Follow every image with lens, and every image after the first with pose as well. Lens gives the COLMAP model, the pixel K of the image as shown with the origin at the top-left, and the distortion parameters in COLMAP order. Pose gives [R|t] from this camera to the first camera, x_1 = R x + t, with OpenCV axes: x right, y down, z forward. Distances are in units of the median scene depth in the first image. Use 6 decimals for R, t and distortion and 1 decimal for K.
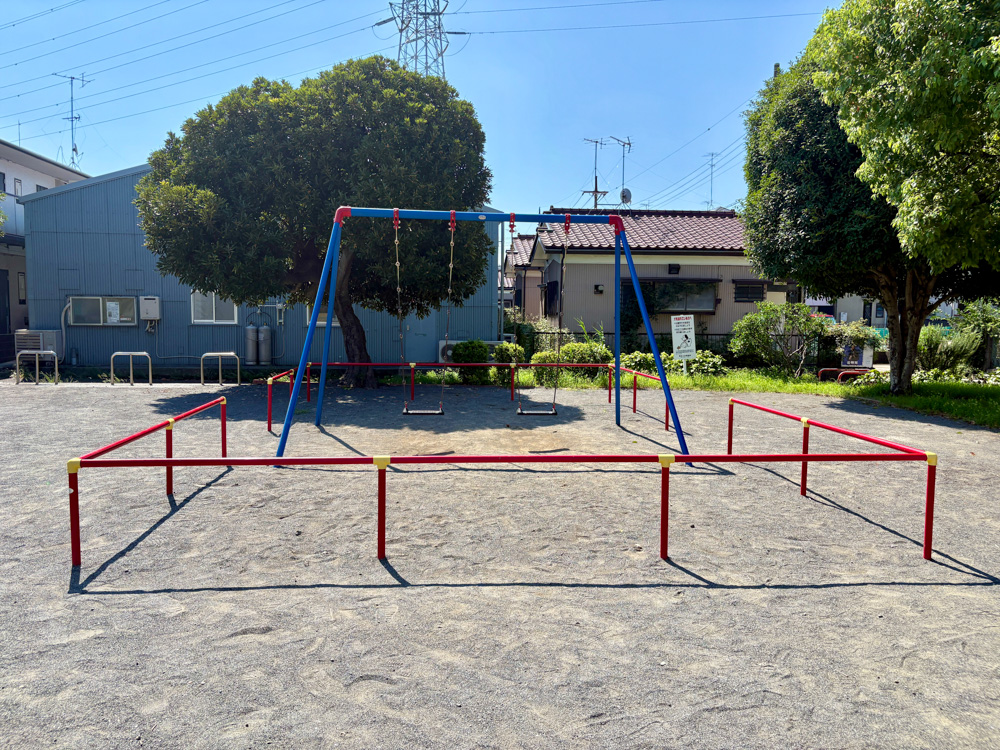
lens RADIAL K [[773.8, 0, 500.0], [0, 773.8, 375.0], [0, 0, 1]] dist [0.063908, -0.051855]
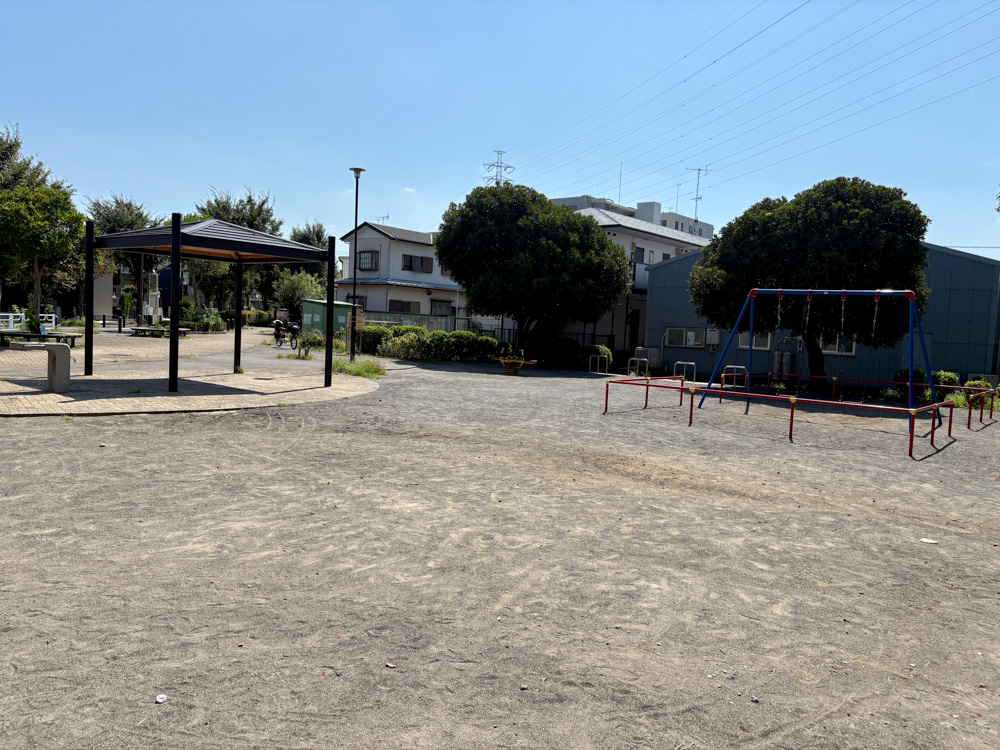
lens RADIAL K [[773.8, 0, 500.0], [0, 773.8, 375.0], [0, 0, 1]] dist [0.063908, -0.051855]
pose [[0.723782, 0.070431, -0.686425, 0.427742], [-0.096961, 0.995288, -0.000116, 0.041034], [0.683182, 0.066640, 0.727201, -0.530630]]
